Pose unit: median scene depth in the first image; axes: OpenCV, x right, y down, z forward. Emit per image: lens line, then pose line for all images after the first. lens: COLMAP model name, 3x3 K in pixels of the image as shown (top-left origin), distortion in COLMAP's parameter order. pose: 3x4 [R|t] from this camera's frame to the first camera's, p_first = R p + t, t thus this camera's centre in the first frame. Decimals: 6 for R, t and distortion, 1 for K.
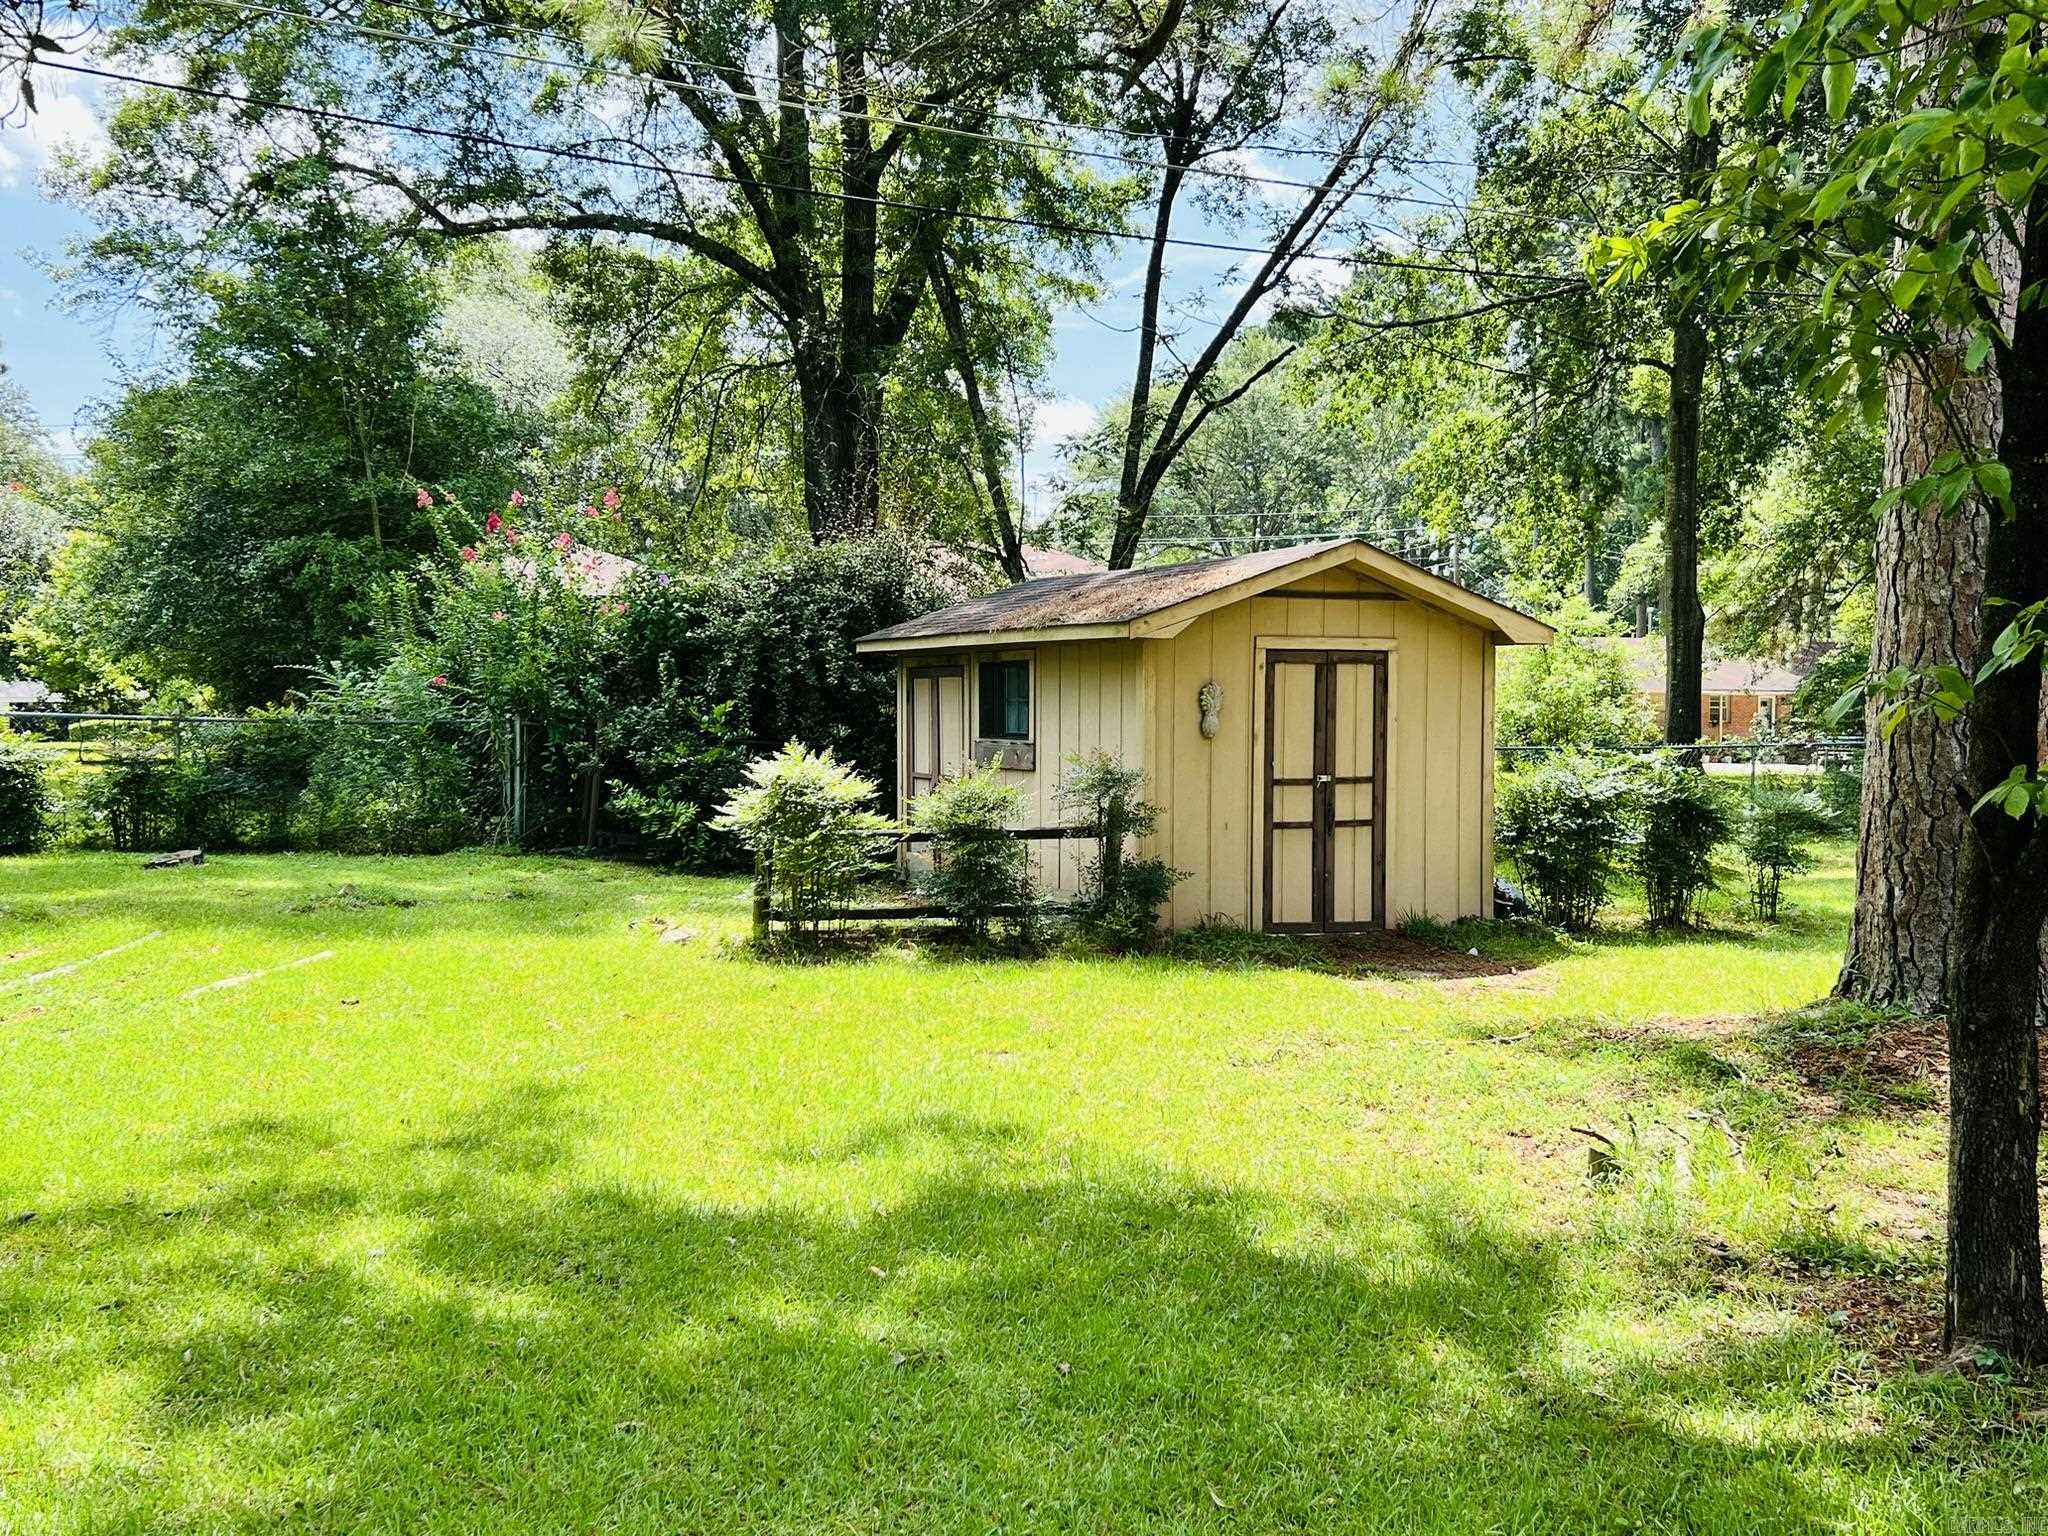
lens RADIAL K [[1900.9, 0, 1026.3], [0, 1900.9, 766.6], [0, 0, 1]] dist [0.006457, 0.000000]
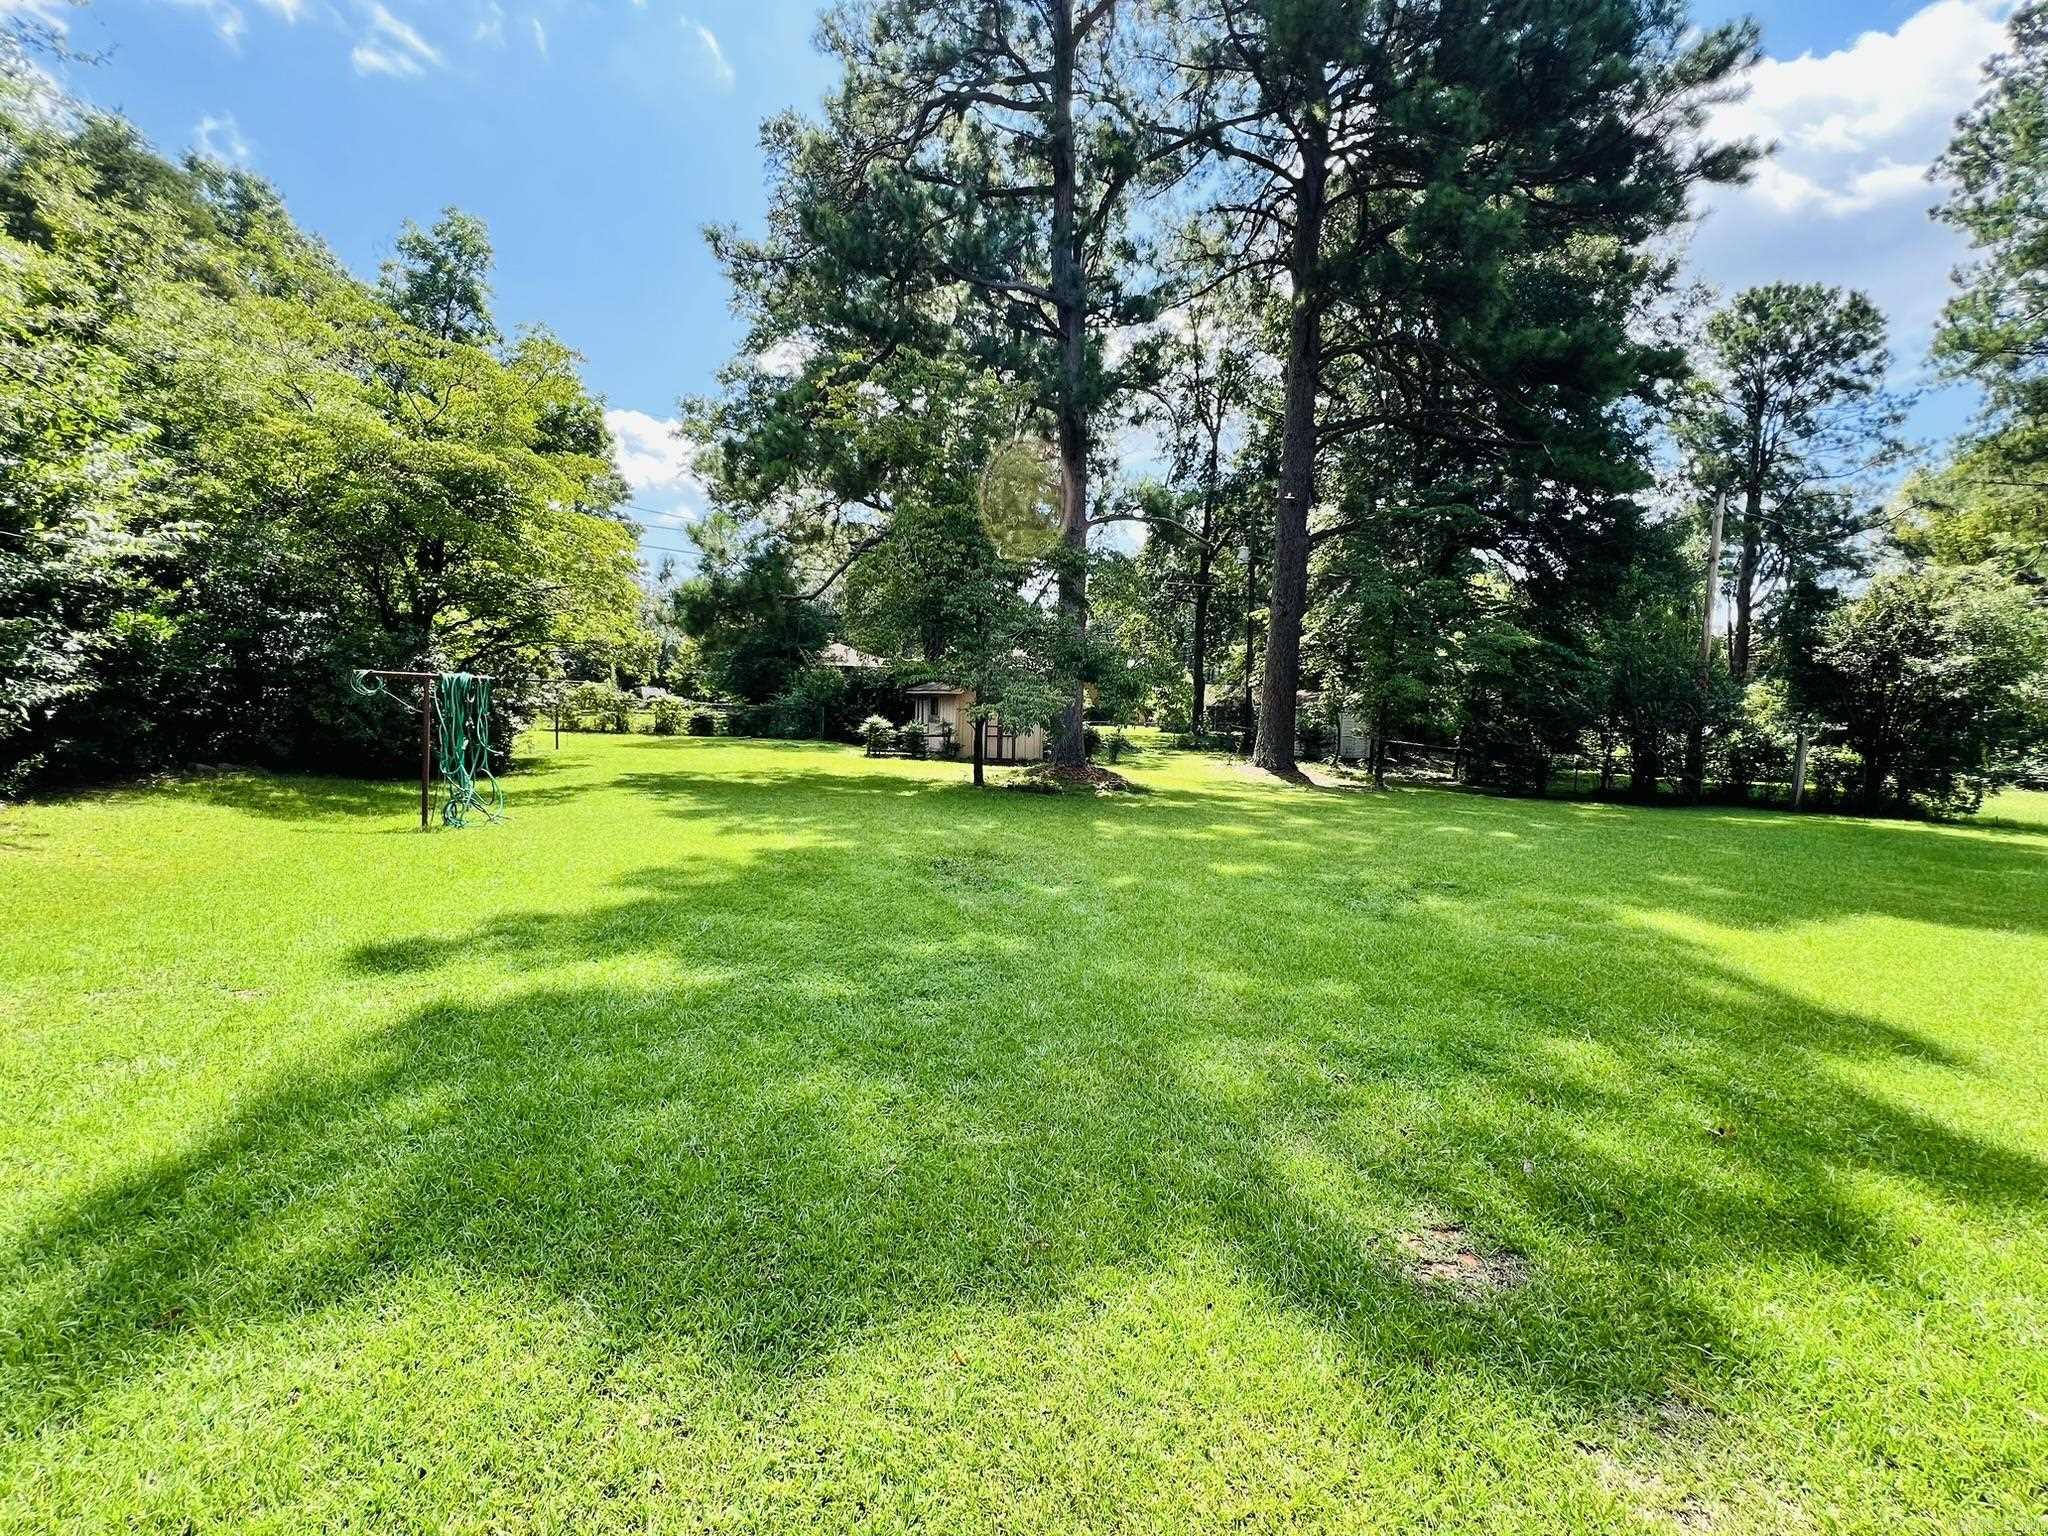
lens RADIAL K [[818.2, 0, 1019.2], [0, 818.2, 770.2], [0, 0, 1]] dist [0.000810, -0.000197]
pose [[0.998832, 0.029110, -0.038556, 0.282656], [-0.027181, 0.998397, 0.049640, 0.013243], [0.039939, -0.048534, 0.998023, -0.938622]]
